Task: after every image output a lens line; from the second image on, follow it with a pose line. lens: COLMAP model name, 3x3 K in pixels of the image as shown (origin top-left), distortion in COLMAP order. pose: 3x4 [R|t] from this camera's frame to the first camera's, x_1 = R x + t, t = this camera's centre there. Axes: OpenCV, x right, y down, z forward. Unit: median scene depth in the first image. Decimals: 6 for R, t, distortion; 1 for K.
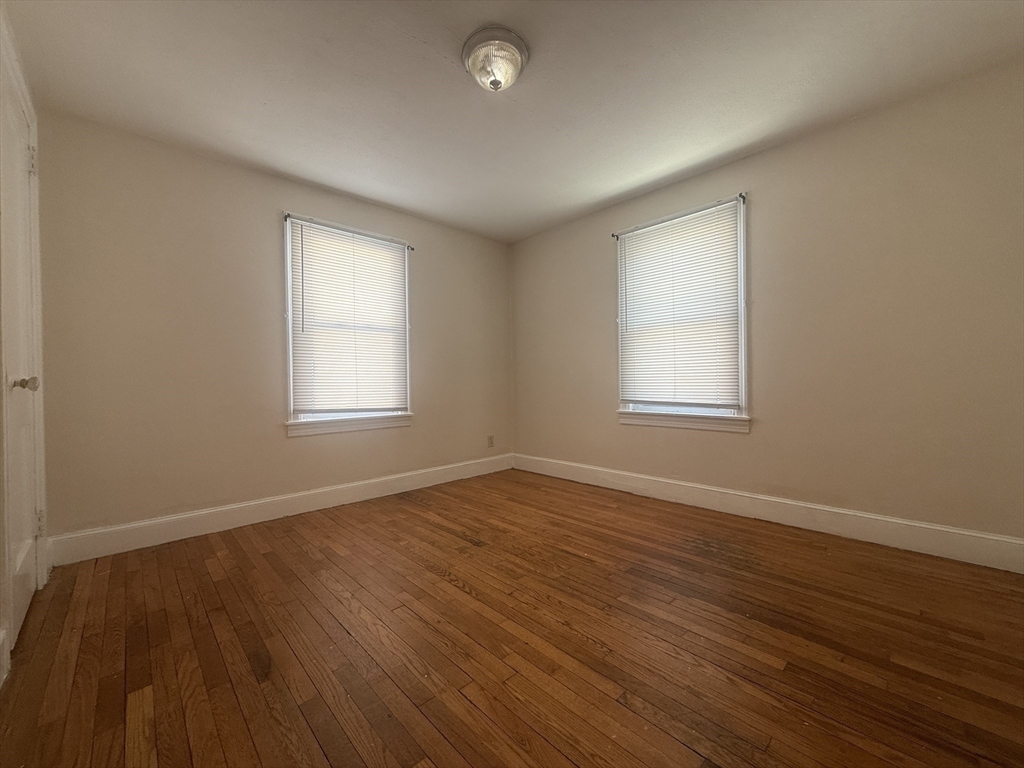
lens RADIAL K [[408.9, 0, 509.3], [0, 408.9, 382.5], [0, 0, 1]] dist [0.001071, -0.000088]
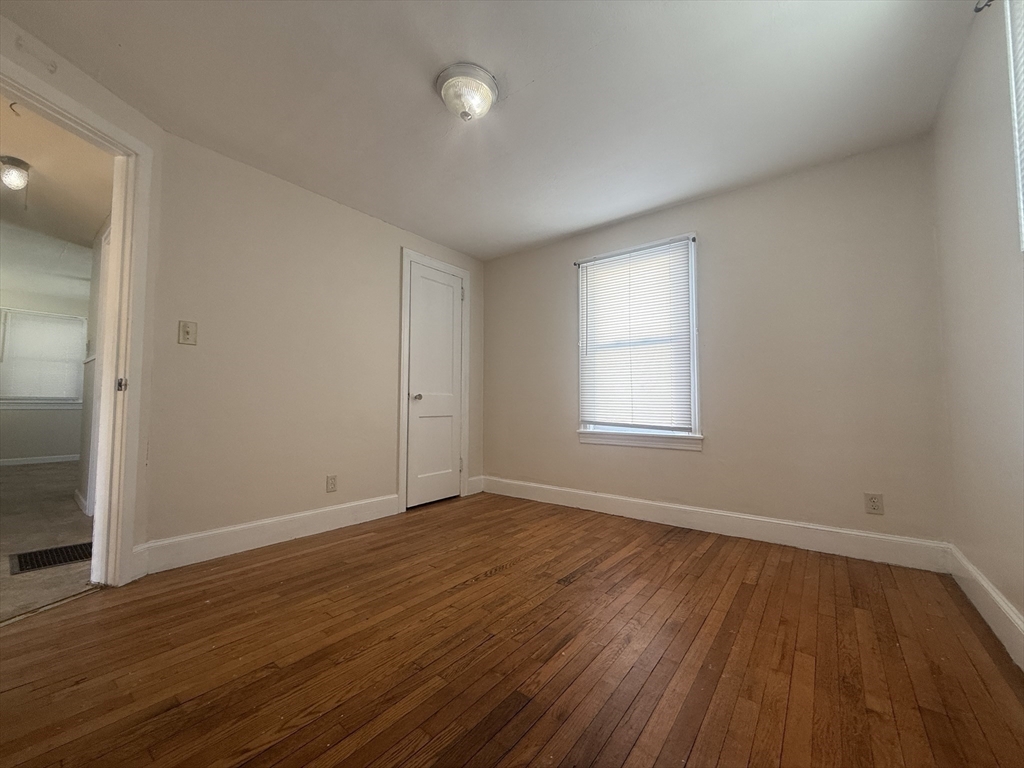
lens RADIAL K [[408.9, 0, 509.3], [0, 408.9, 382.5], [0, 0, 1]] dist [0.001071, -0.000088]
pose [[0.153565, -0.038799, -0.987377, 0.715330], [-0.009570, 0.999124, -0.040749, 0.007010], [0.988092, 0.015707, 0.153059, 0.679458]]
